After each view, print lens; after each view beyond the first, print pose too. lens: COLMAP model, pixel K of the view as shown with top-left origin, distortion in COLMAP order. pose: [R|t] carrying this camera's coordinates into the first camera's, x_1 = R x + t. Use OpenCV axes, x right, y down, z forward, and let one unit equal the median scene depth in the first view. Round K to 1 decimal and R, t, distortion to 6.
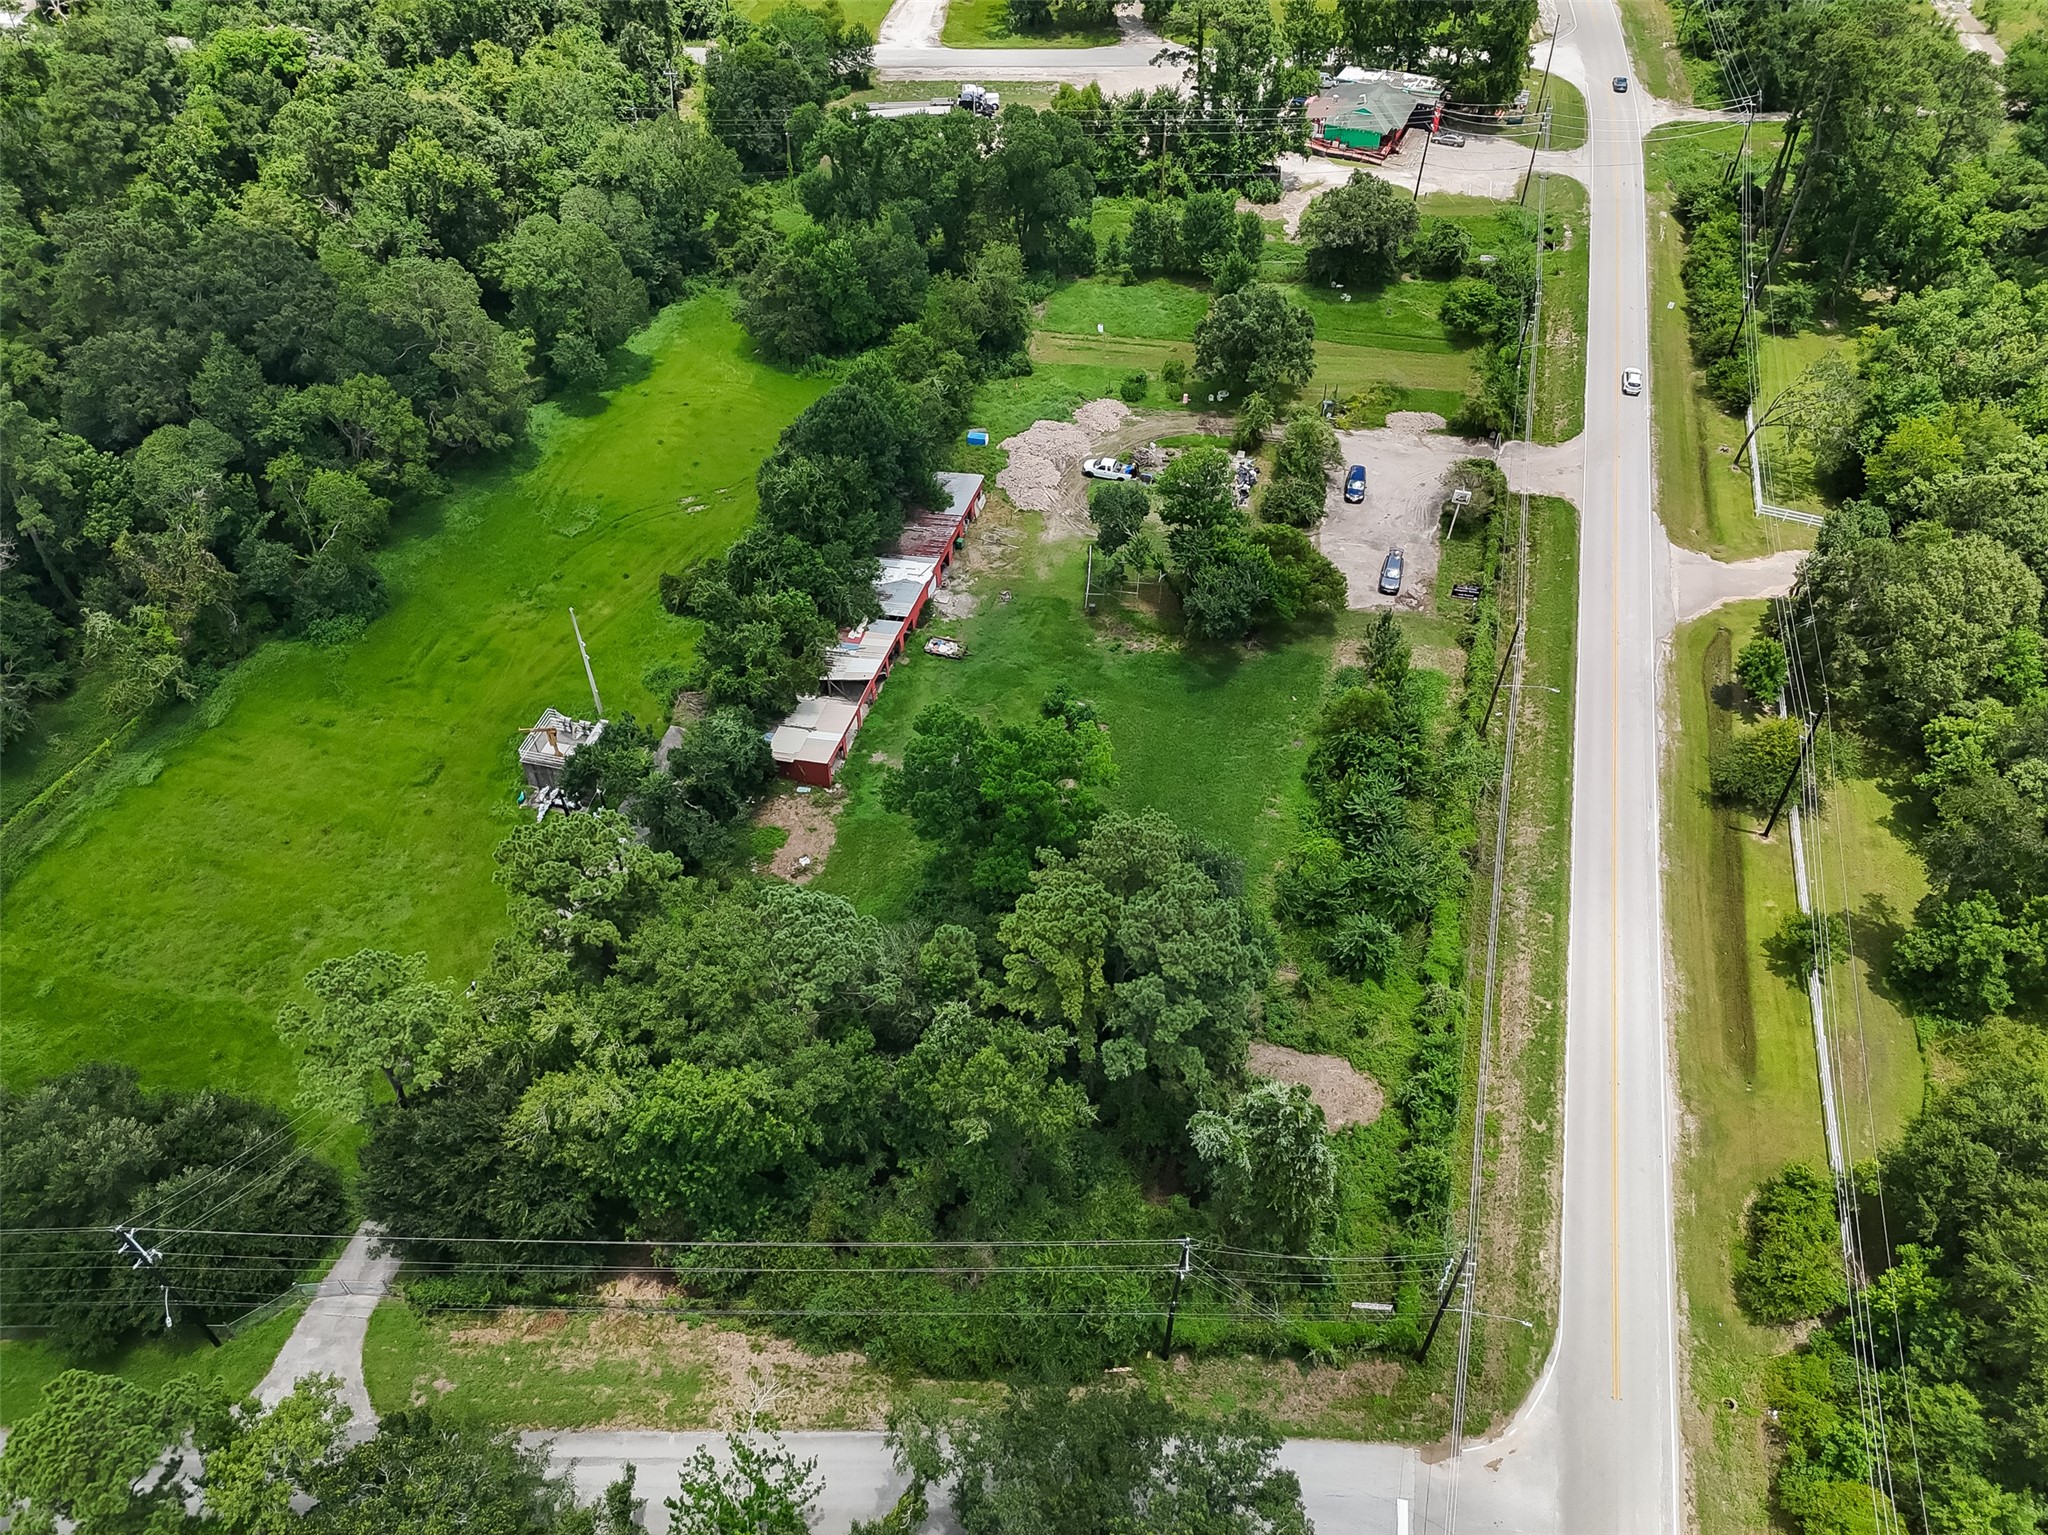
lens RADIAL K [[1505.2, 0, 1021.3], [0, 1505.2, 772.6], [0, 0, 1]] dist [0.075521, -0.068572]
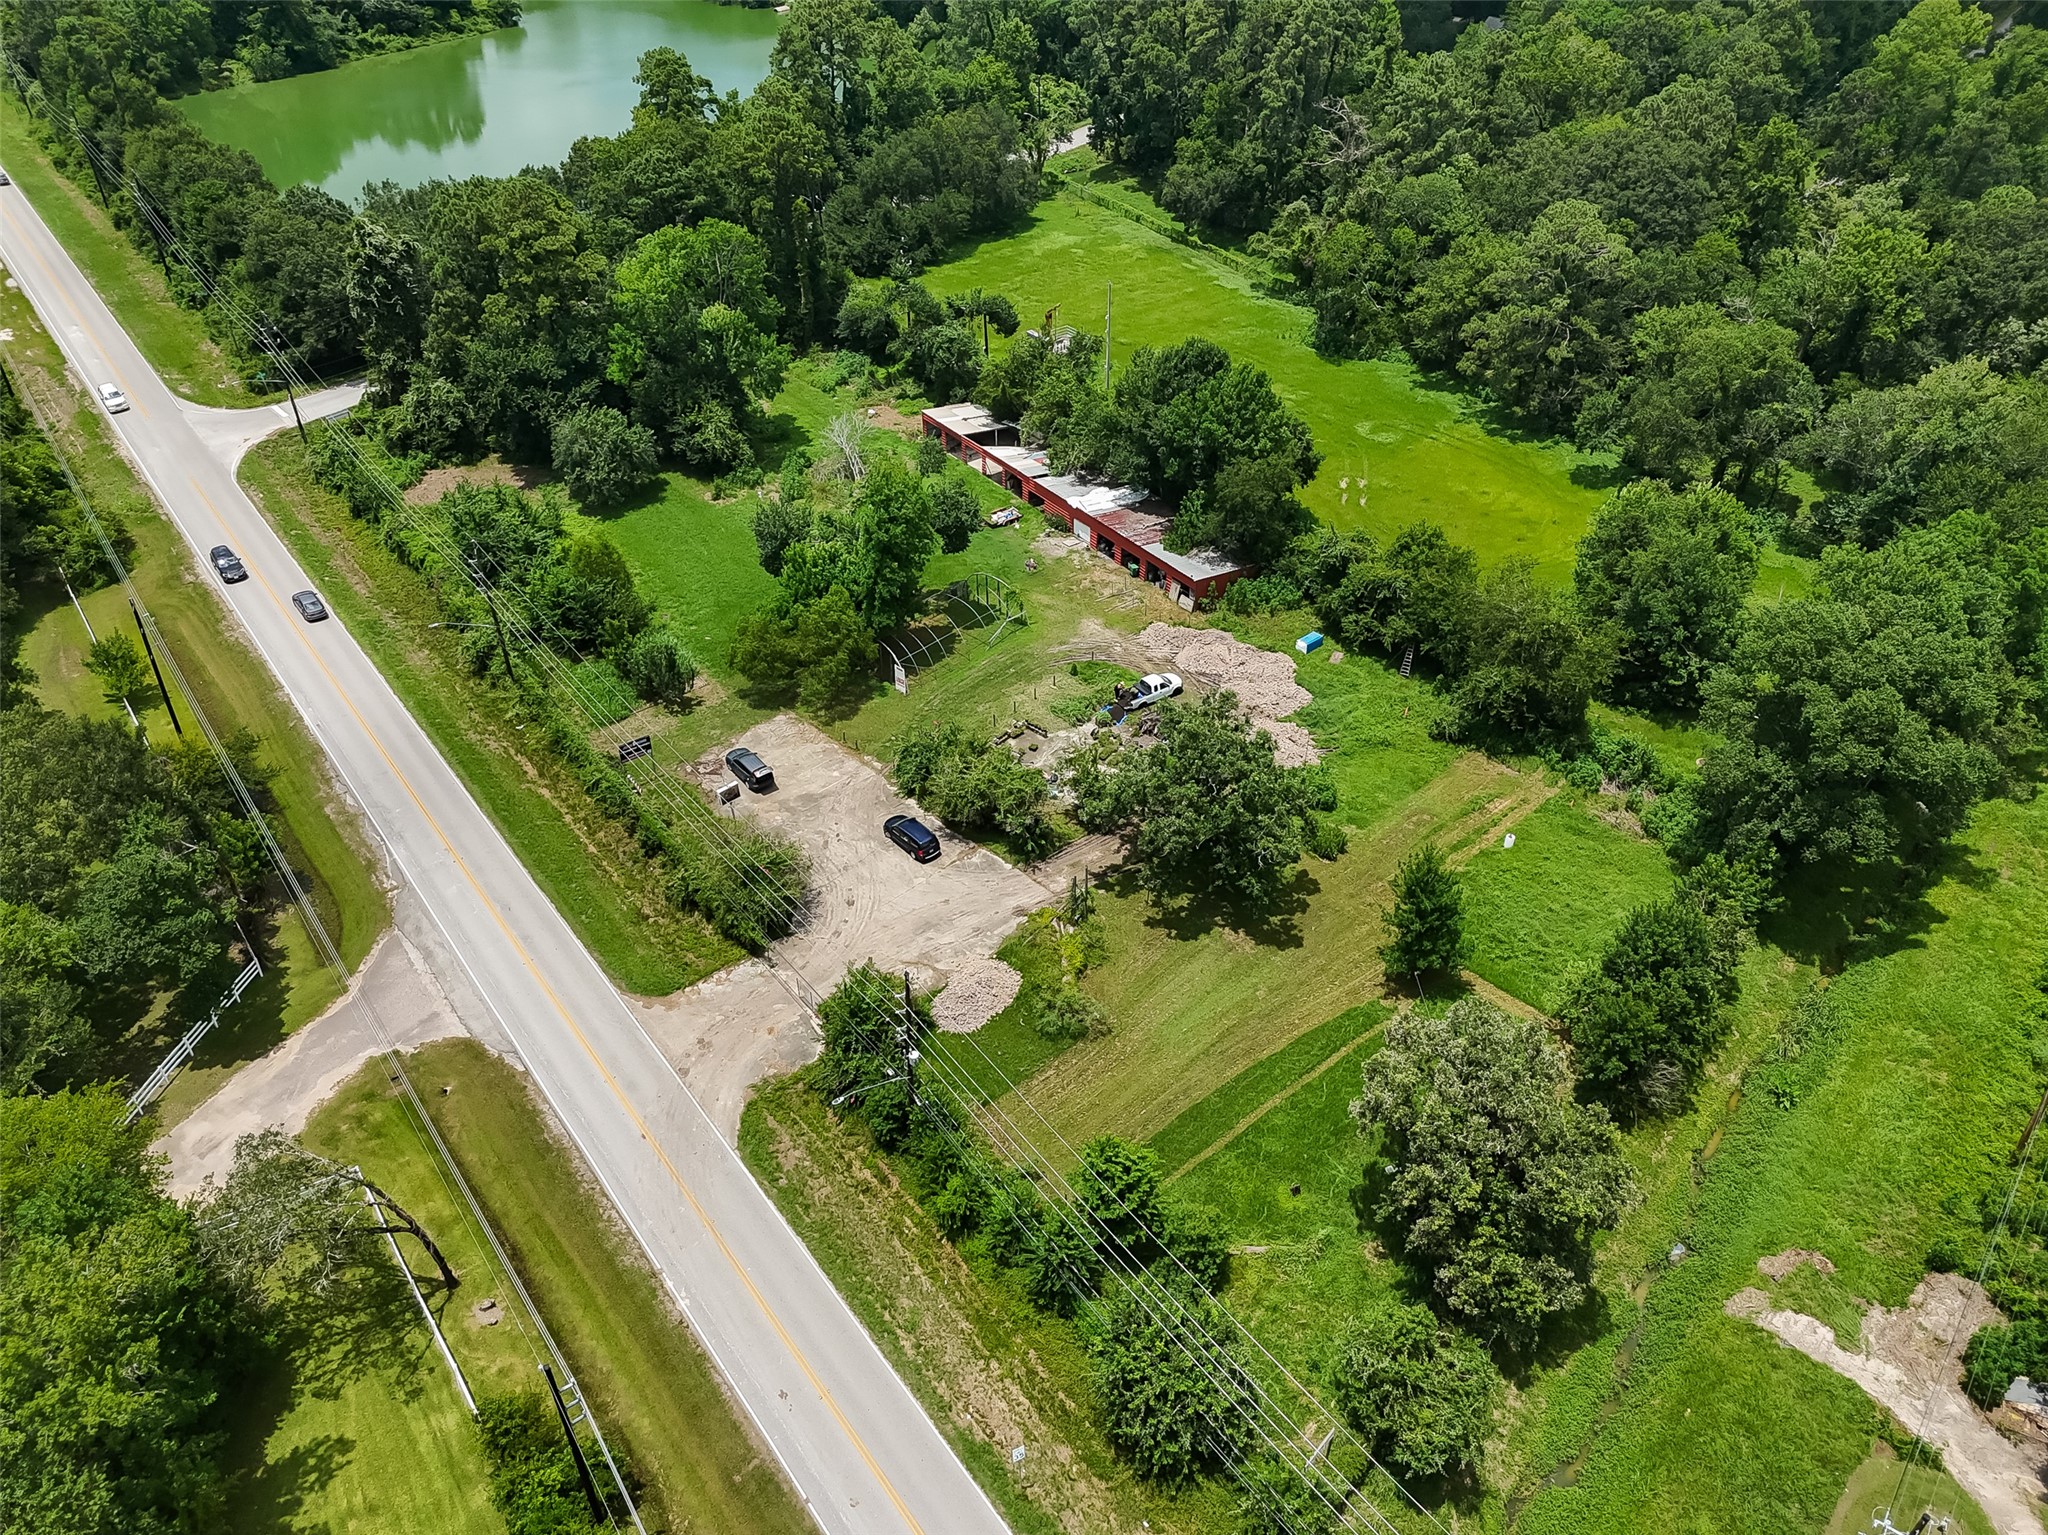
lens RADIAL K [[1505.2, 0, 1019.9], [0, 1505.2, 776.4], [0, 0, 1]] dist [0.075521, -0.068572]
pose [[-0.617428, 0.482468, -0.621295, 0.645365], [-0.551731, 0.297359, 0.779212, -0.811335], [0.560692, 0.823895, 0.082595, 1.031772]]
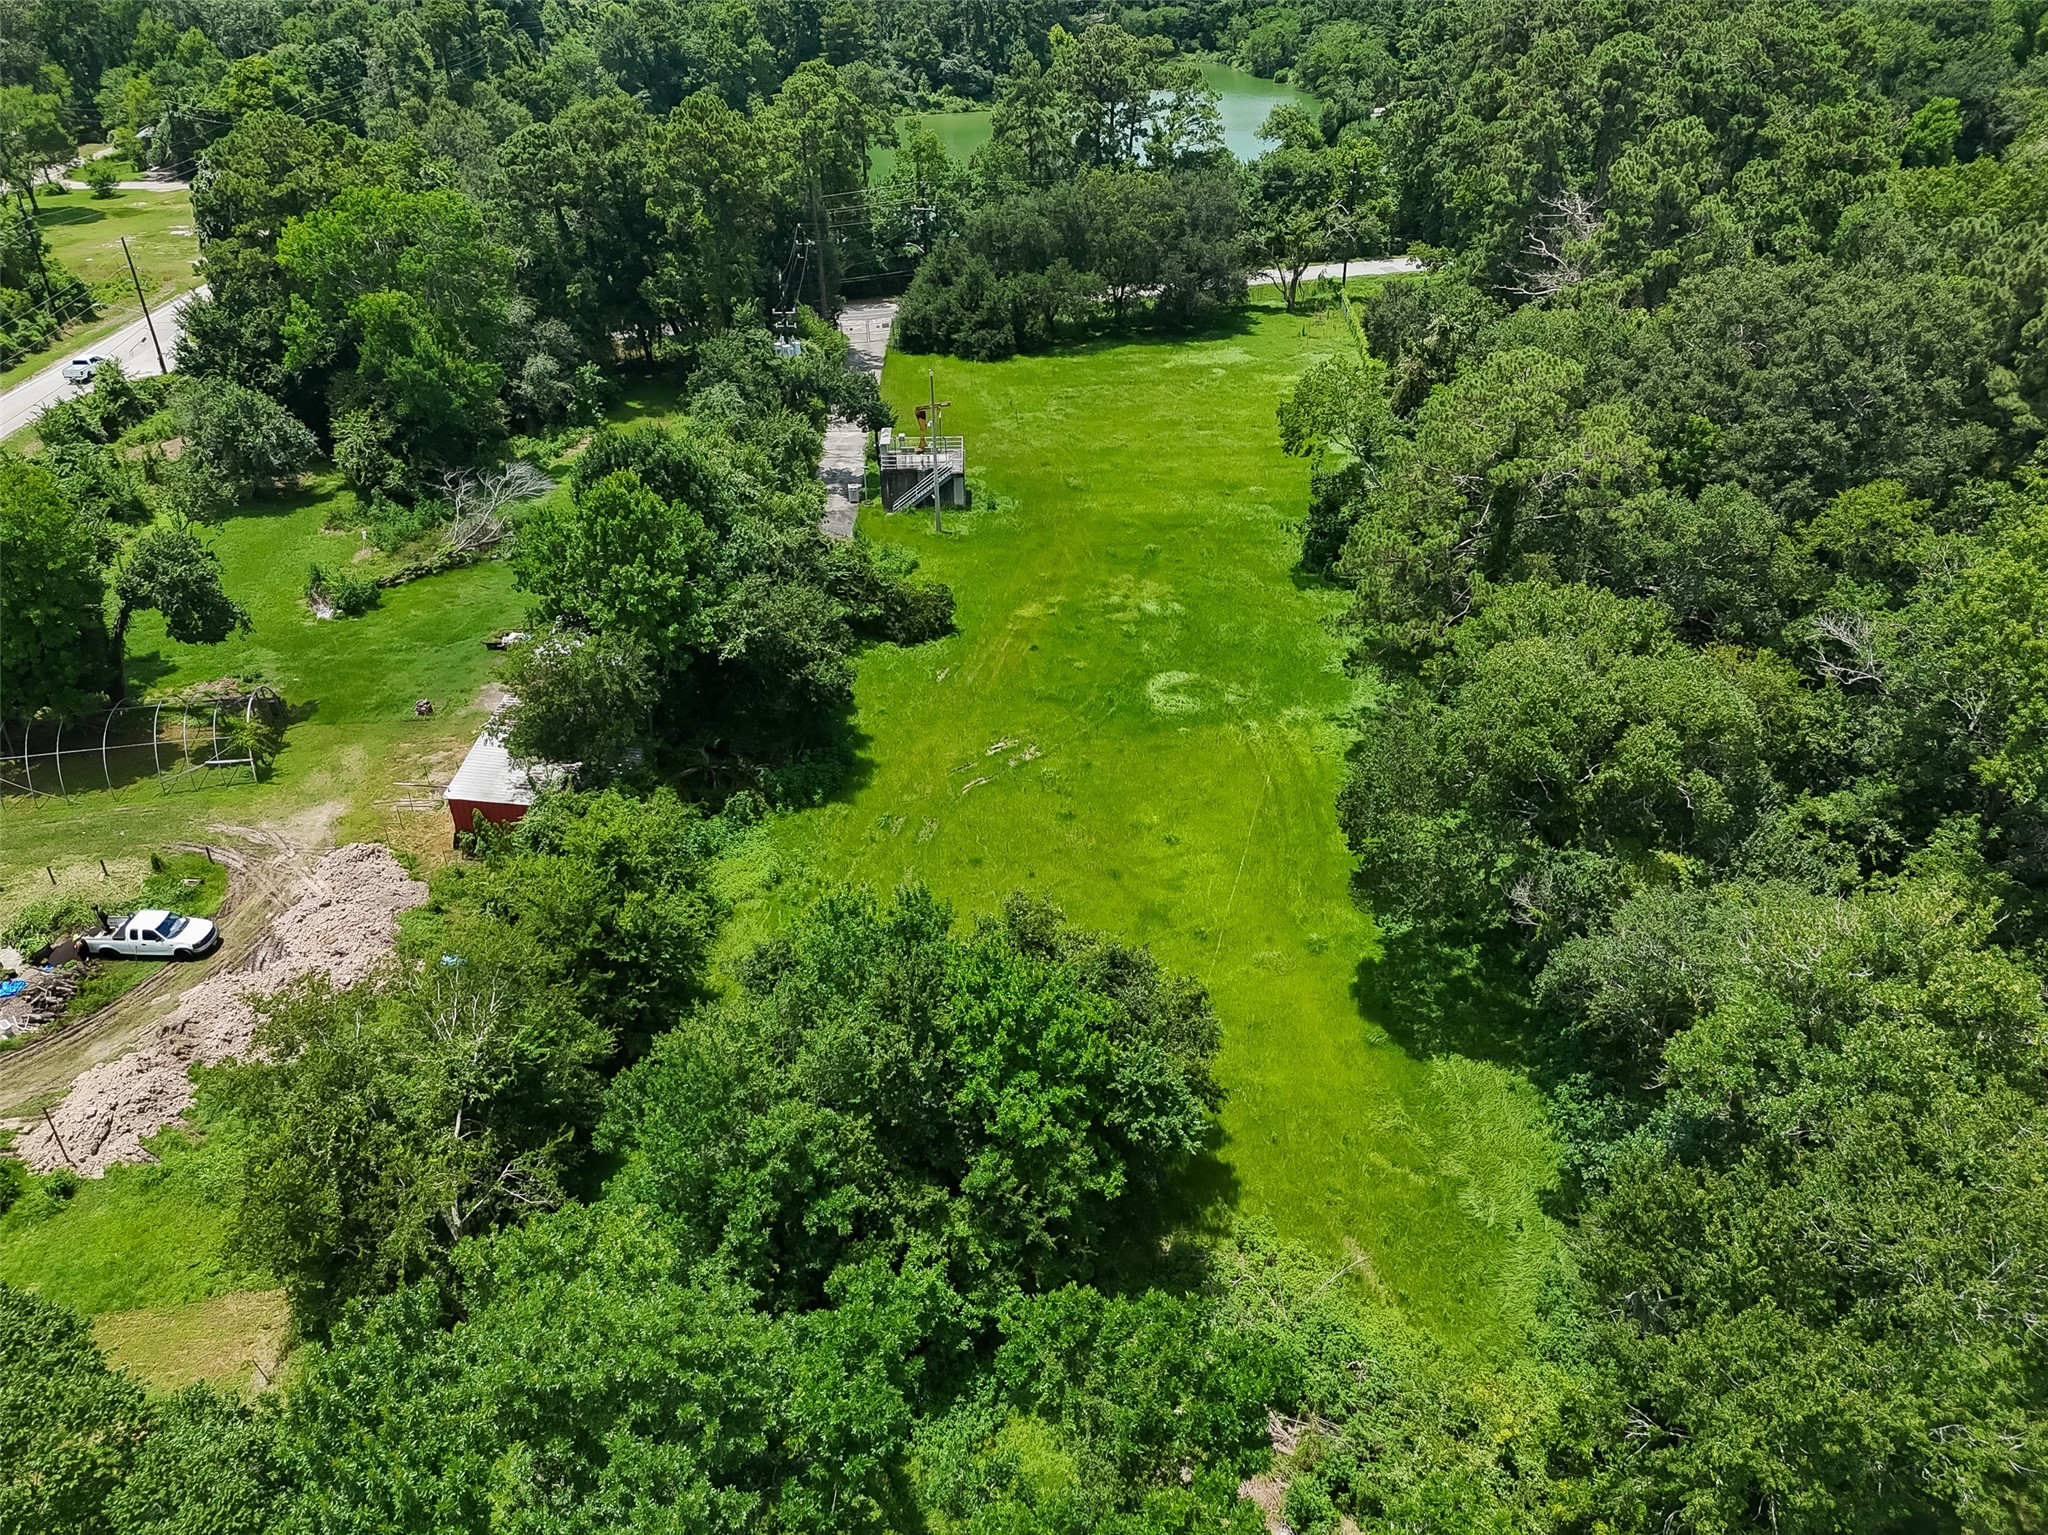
lens RADIAL K [[1505.2, 0, 1017.5], [0, 1505.2, 780.1], [0, 0, 1]] dist [0.075521, -0.068572]
pose [[-0.961282, 0.160258, -0.224174, -0.100591], [-0.181525, 0.243799, 0.952686, -0.752180], [0.207329, 0.956493, -0.205268, 1.212003]]
